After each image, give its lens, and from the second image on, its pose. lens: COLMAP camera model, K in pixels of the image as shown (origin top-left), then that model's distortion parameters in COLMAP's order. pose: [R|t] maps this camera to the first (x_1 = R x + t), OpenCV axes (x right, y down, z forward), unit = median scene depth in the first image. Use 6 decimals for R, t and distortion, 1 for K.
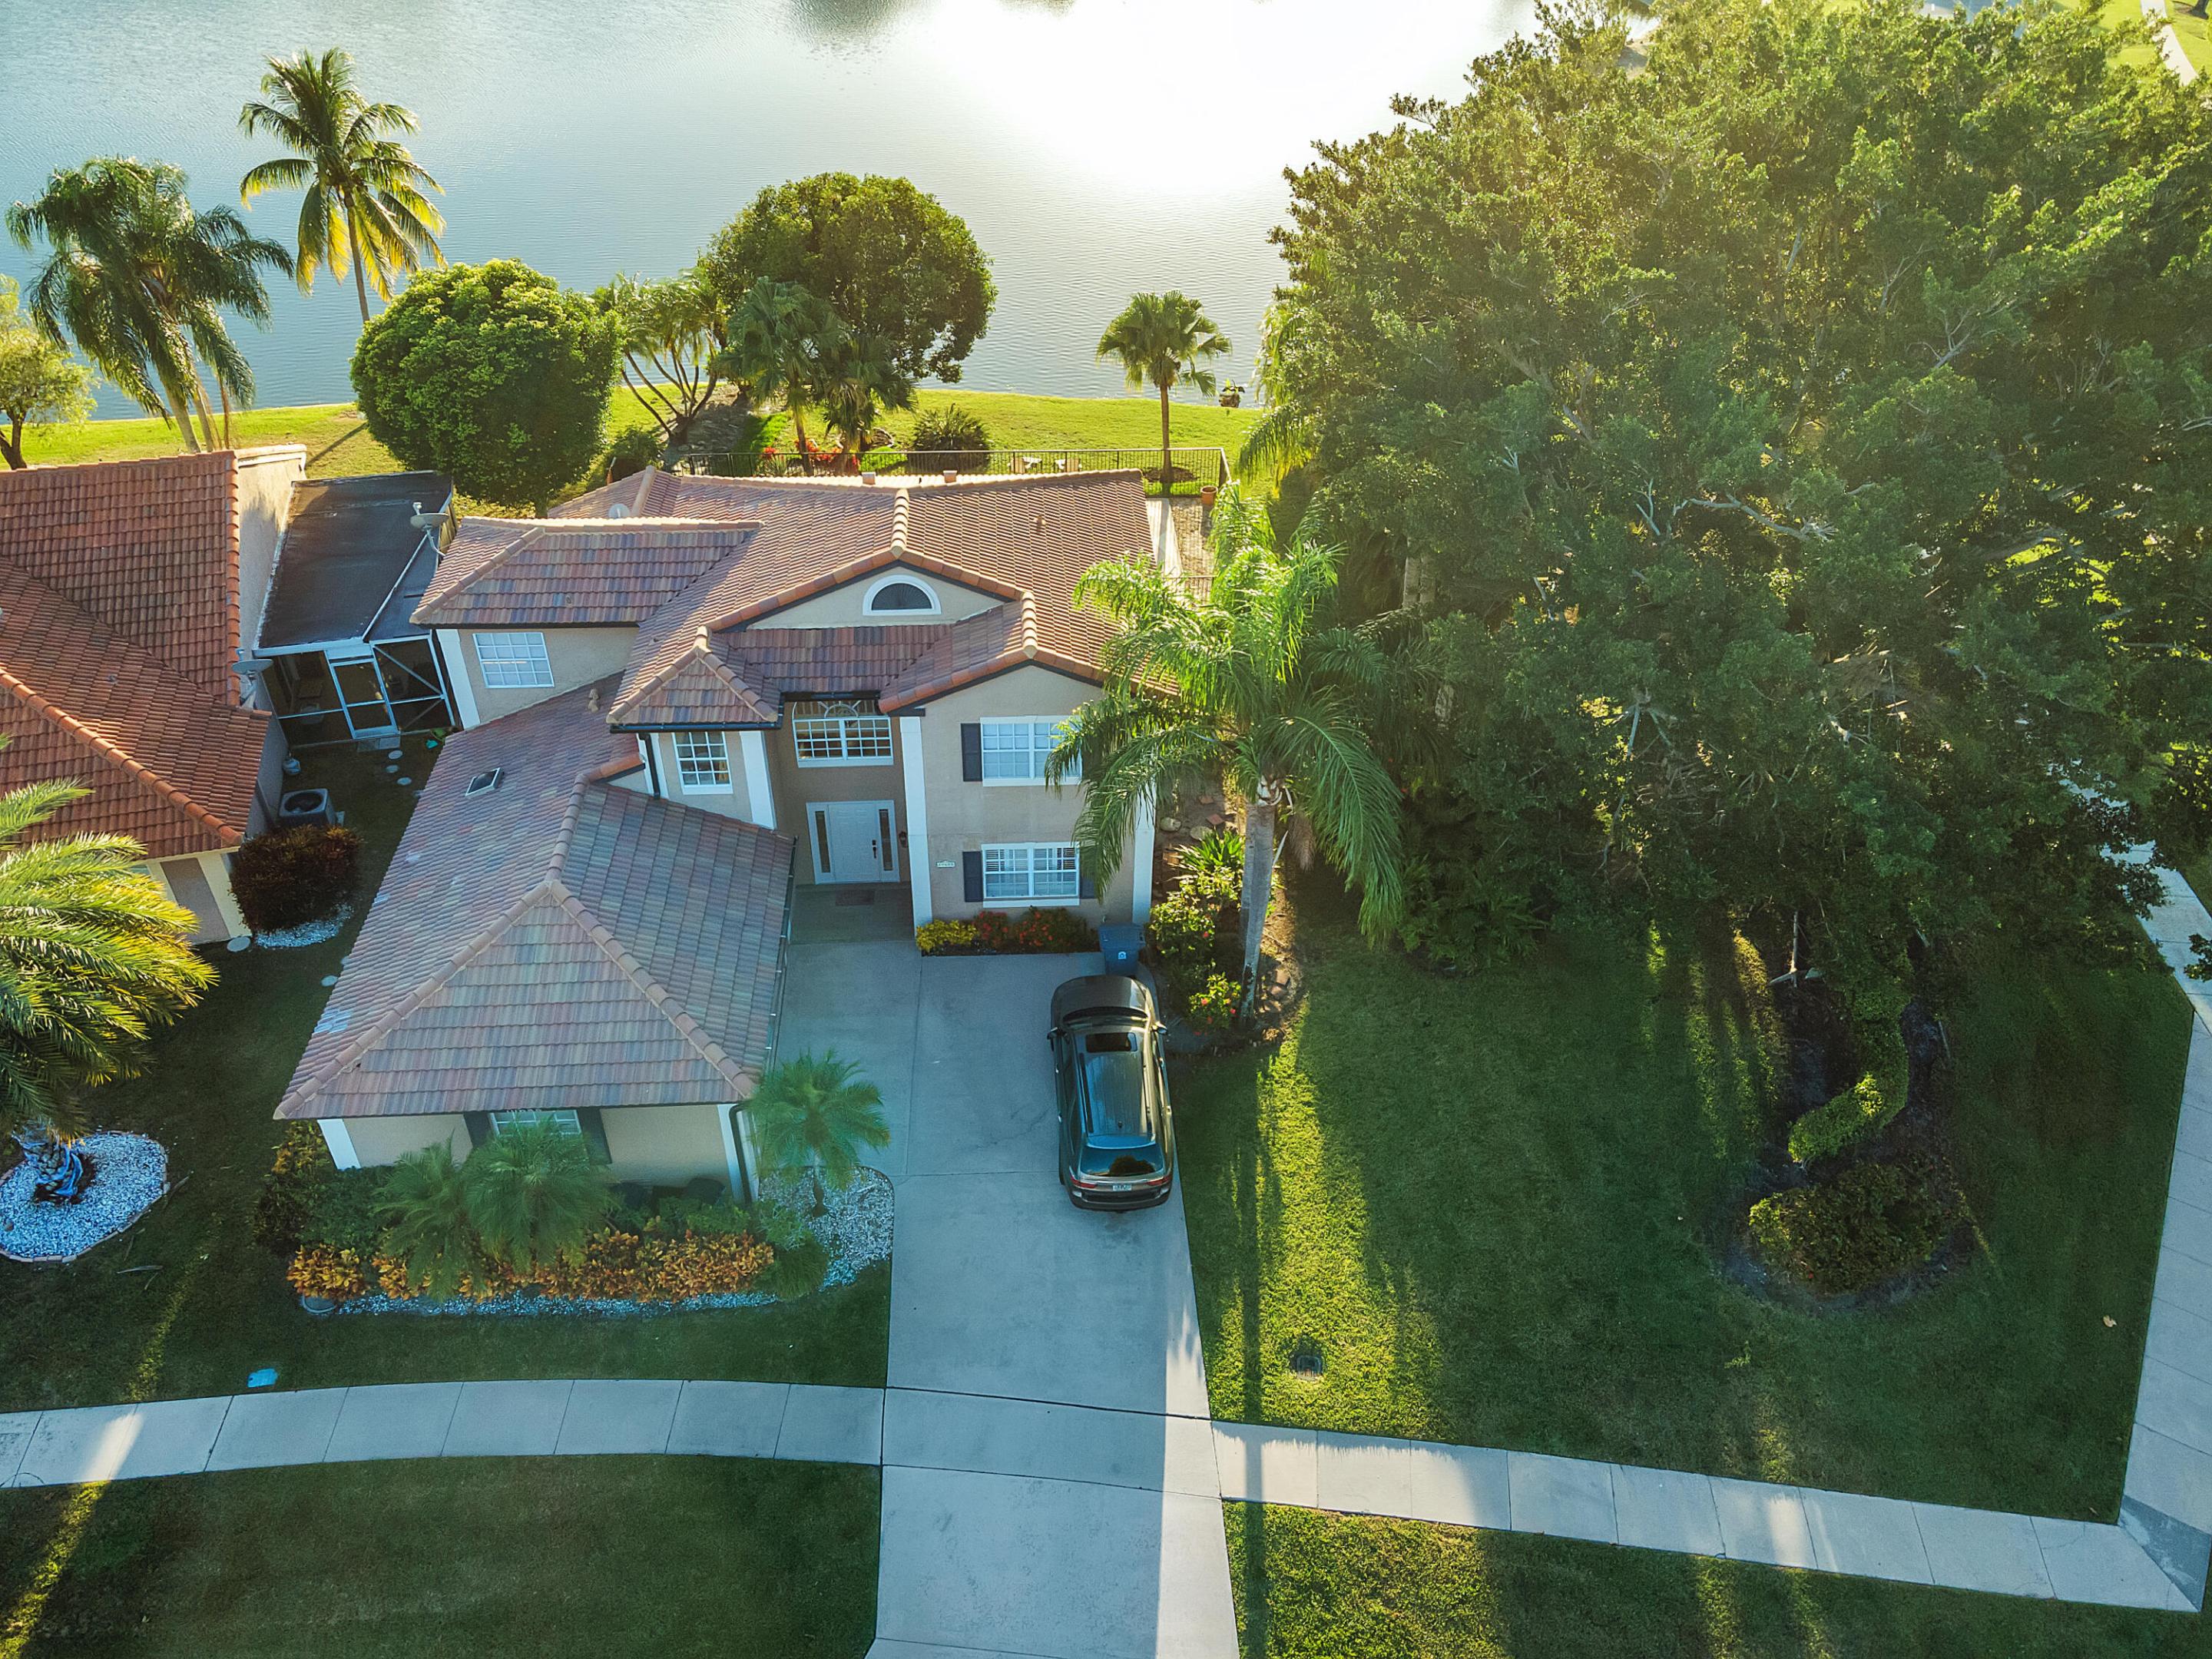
lens RADIAL K [[1620.1, 0, 1095.2], [0, 1620.1, 816.7], [0, 0, 1]] dist [0.038887, 0.008895]
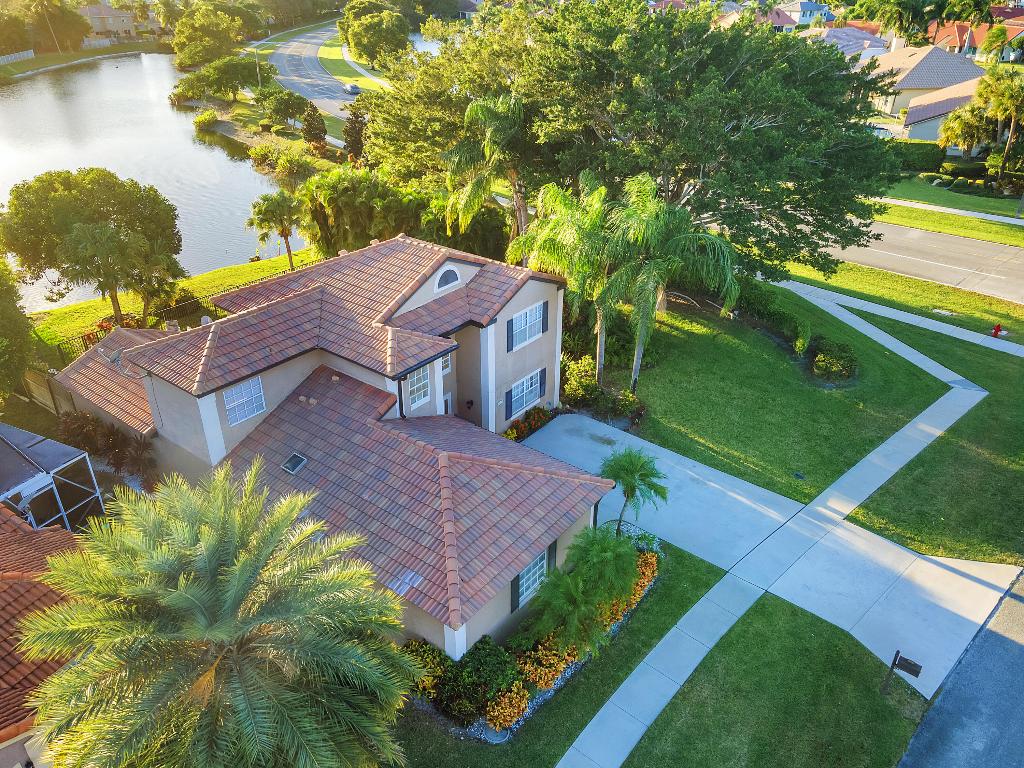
lens RADIAL K [[750.0, 0, 507.0], [0, 750.0, 378.1], [0, 0, 1]] dist [0.038887, 0.008895]
pose [[0.666362, -0.368465, 0.648225, -0.718401], [0.462578, 0.886131, 0.028174, -0.021058], [-0.584793, 0.281081, 0.760928, 0.309470]]
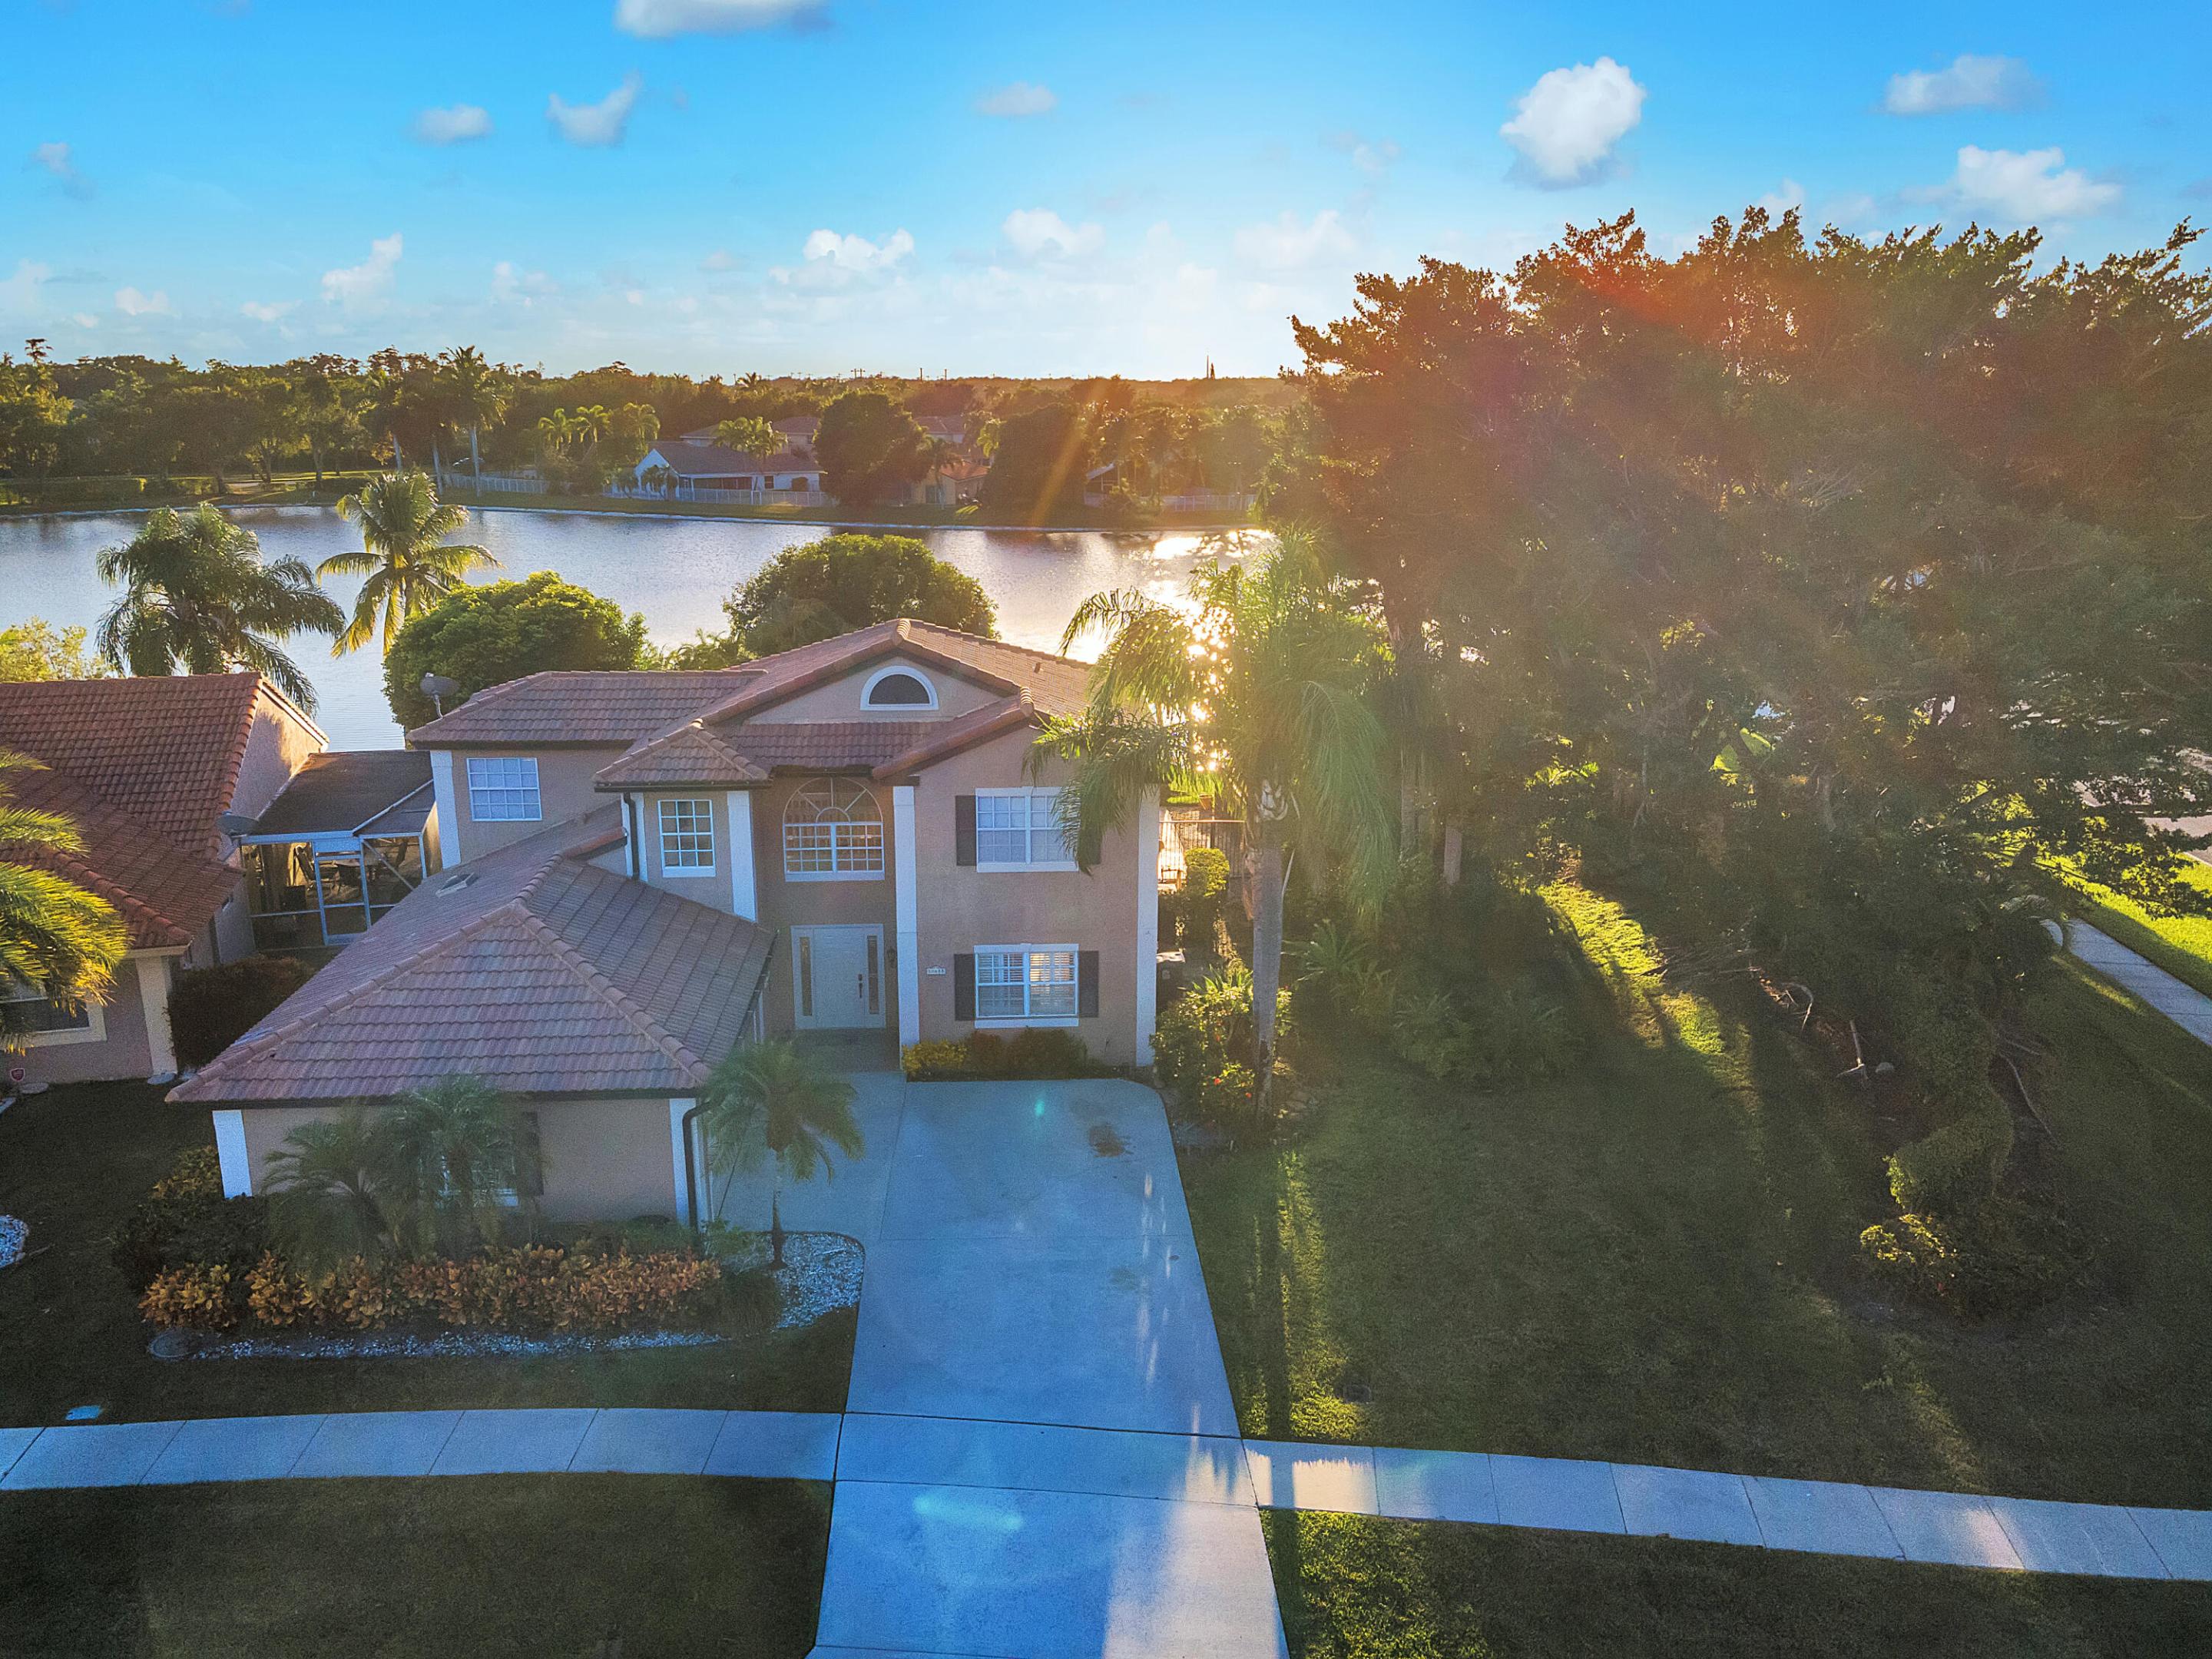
lens RADIAL K [[1620.1, 0, 1095.2], [0, 1620.1, 816.7], [0, 0, 1]] dist [0.038887, 0.008895]
pose [[0.999945, -0.010429, 0.000613, 0.000511], [0.009846, 0.921285, -0.388763, 0.335580], [0.003490, 0.388748, 0.921338, 0.107032]]
